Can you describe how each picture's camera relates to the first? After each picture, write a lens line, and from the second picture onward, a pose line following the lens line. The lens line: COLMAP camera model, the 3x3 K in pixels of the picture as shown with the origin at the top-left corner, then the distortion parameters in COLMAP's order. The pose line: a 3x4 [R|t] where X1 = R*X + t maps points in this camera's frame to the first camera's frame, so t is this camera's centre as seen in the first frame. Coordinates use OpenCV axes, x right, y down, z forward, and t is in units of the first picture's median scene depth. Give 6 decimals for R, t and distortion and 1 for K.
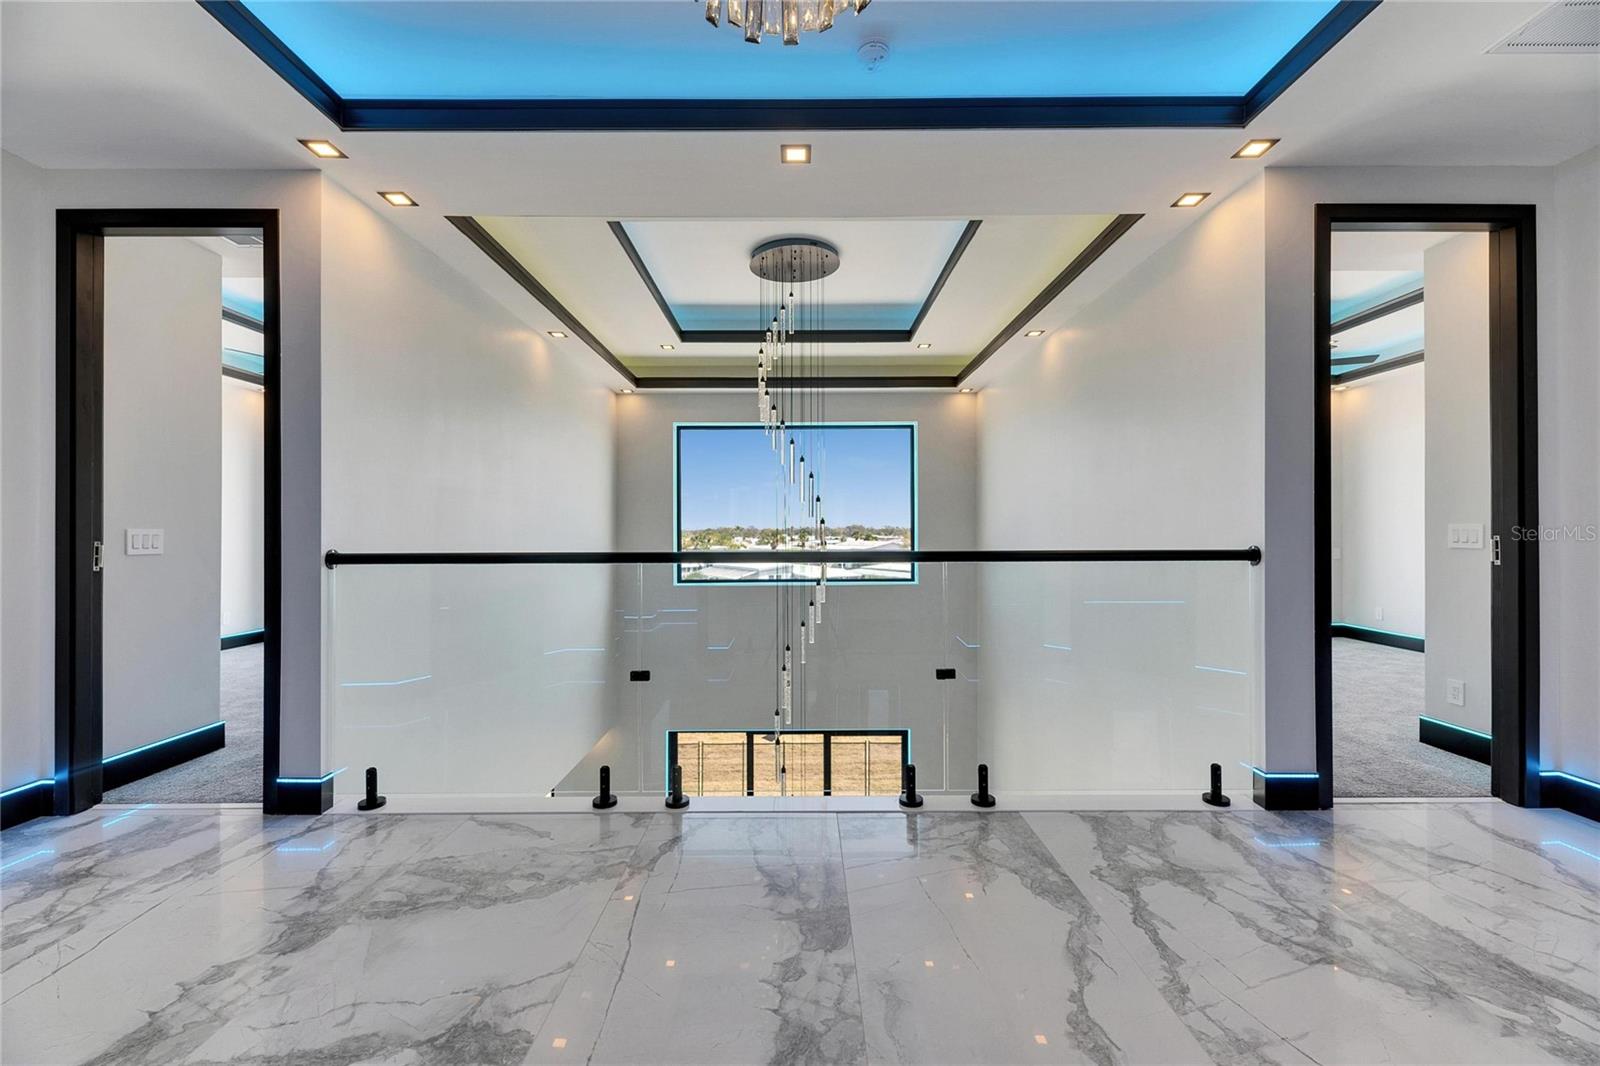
lens RADIAL K [[649.4, 0, 805.0], [0, 649.4, 529.9], [0, 0, 1]] dist [0.002262, -0.000748]
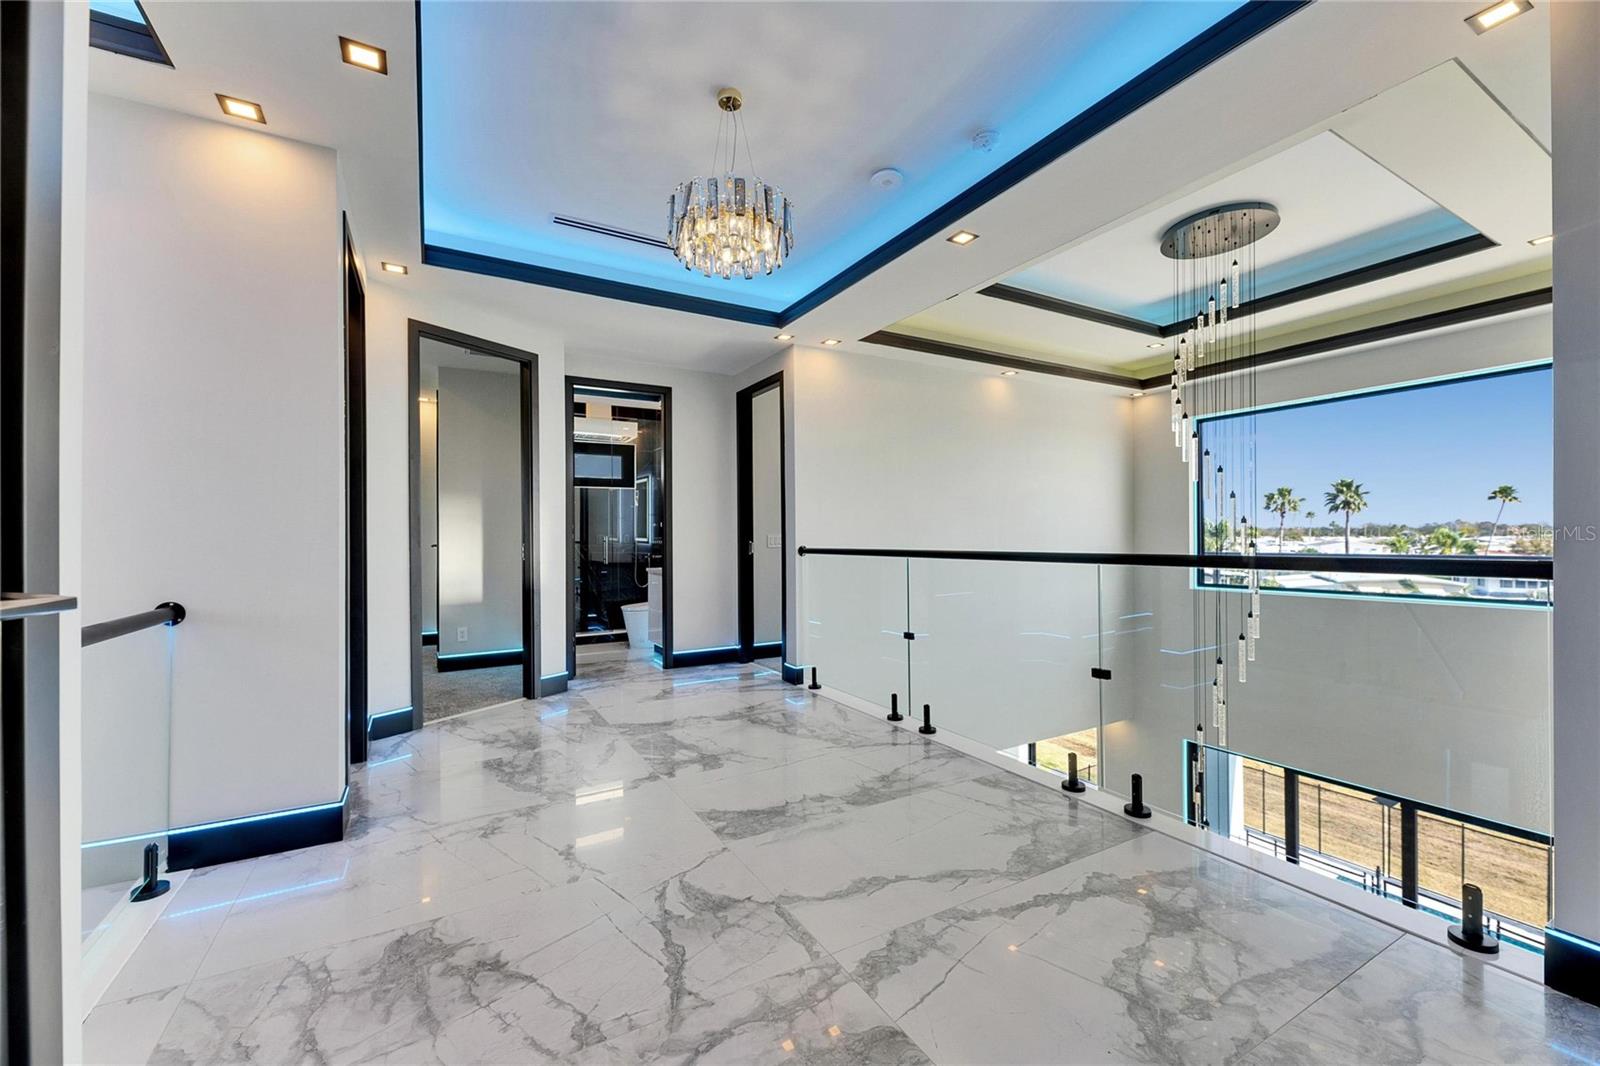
lens RADIAL K [[649.4, 0, 799.0], [0, 649.4, 535.8], [0, 0, 1]] dist [0.002262, -0.000748]
pose [[0.489026, -0.002241, -0.872266, 0.879404], [0.009836, 0.999947, 0.002946, -0.003204], [0.872214, -0.010020, 0.489022, 0.087556]]
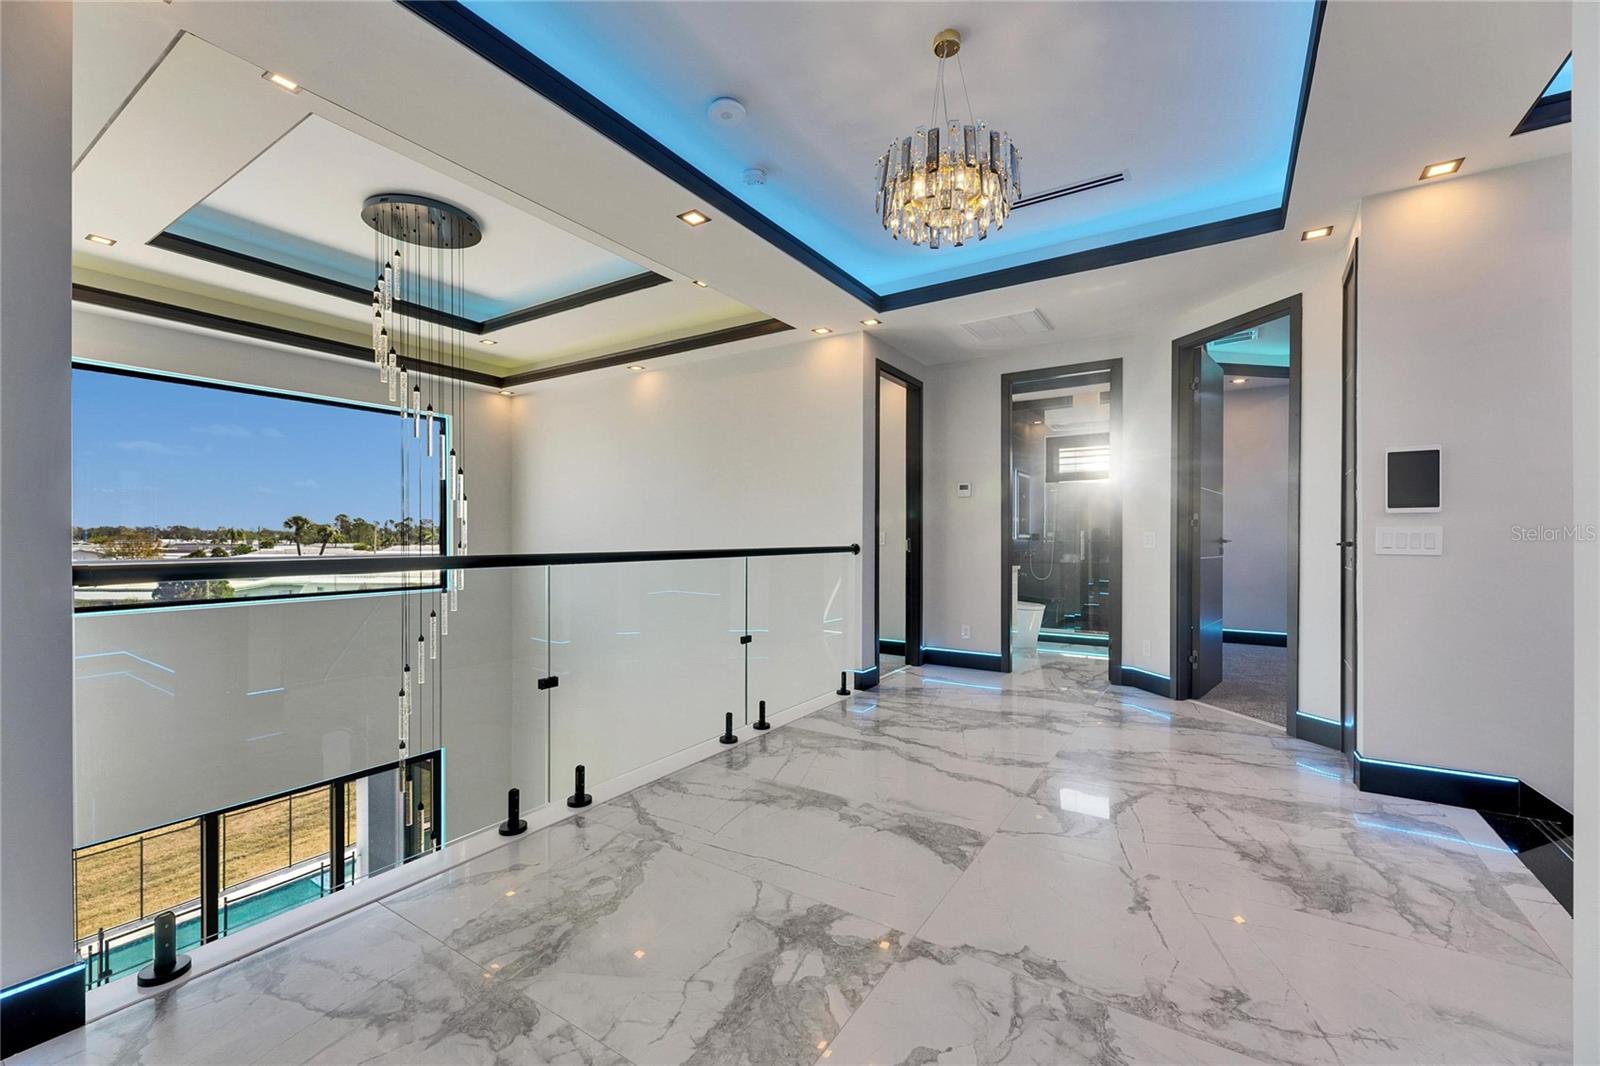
lens RADIAL K [[649.4, 0, 808.9], [0, 649.4, 539.8], [0, 0, 1]] dist [0.002262, -0.000748]
pose [[0.542073, -0.001365, 0.840330, -0.851820], [-0.005211, 0.999974, 0.004985, 0.006127], [-0.840315, -0.007081, 0.542052, 0.157365]]
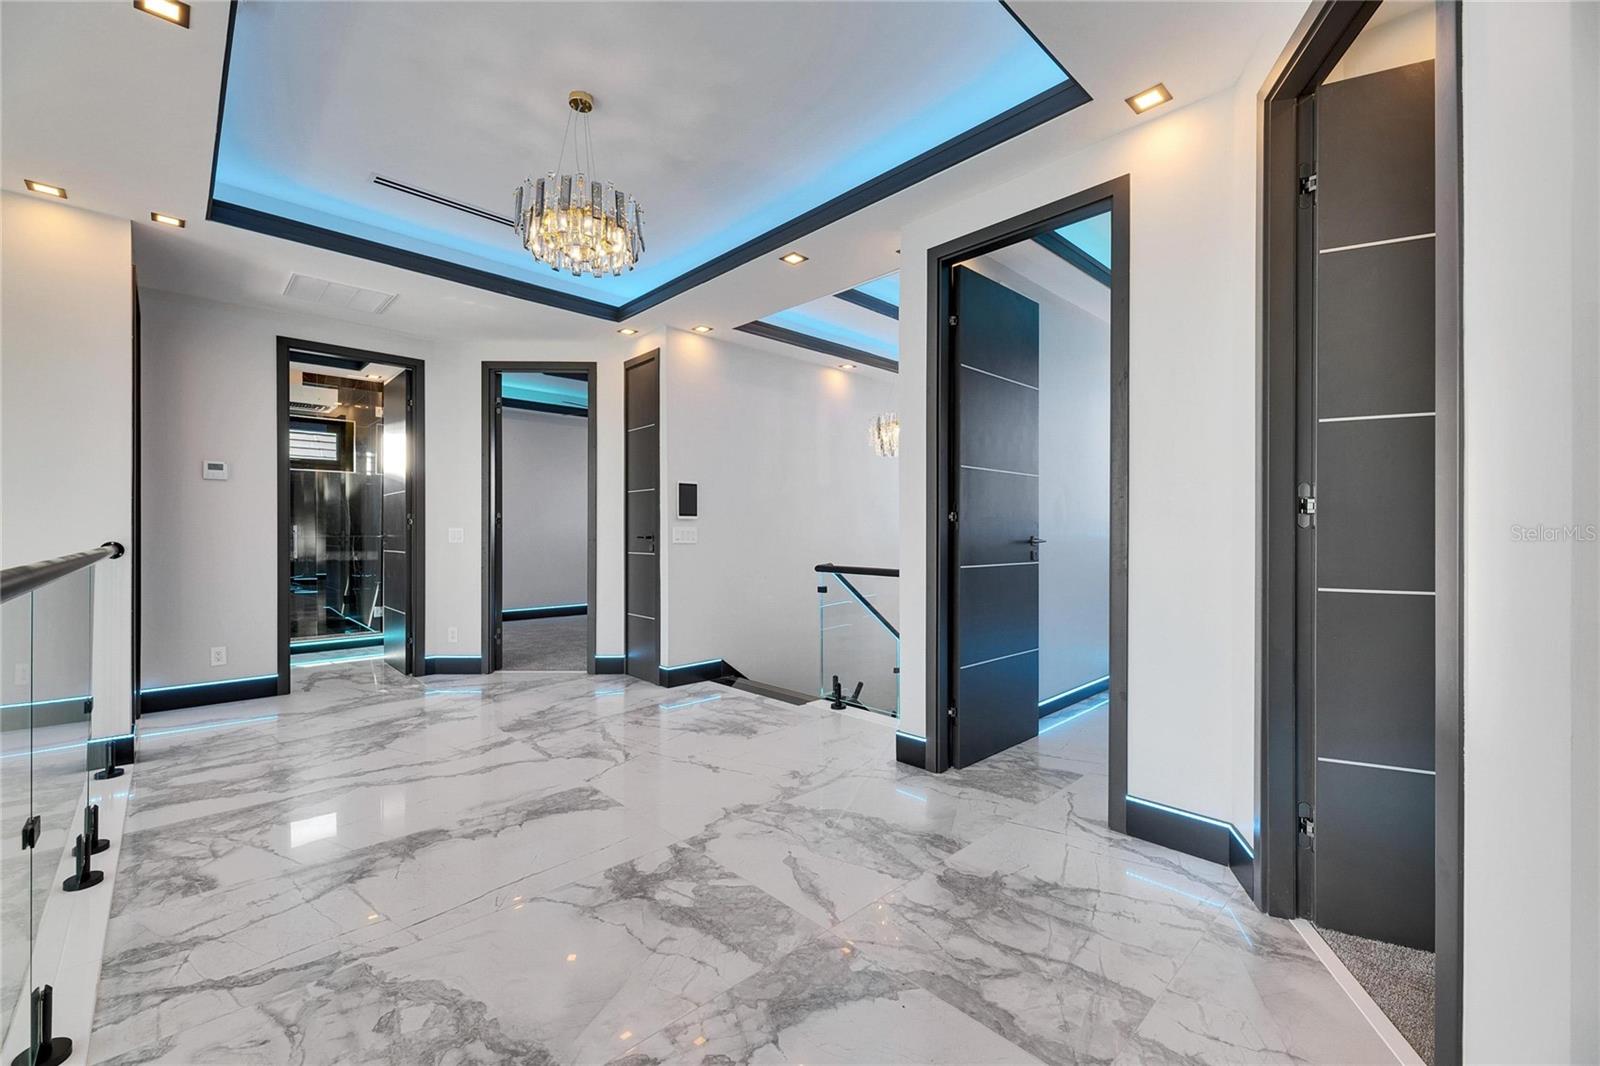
lens RADIAL K [[649.4, 0, 800.1], [0, 649.4, 531.3], [0, 0, 1]] dist [0.002262, -0.000748]
pose [[-0.691203, 0.003538, 0.722652, -0.970030], [-0.003570, 0.999959, -0.008310, 0.010822], [-0.722652, -0.008323, -0.691162, 0.924407]]
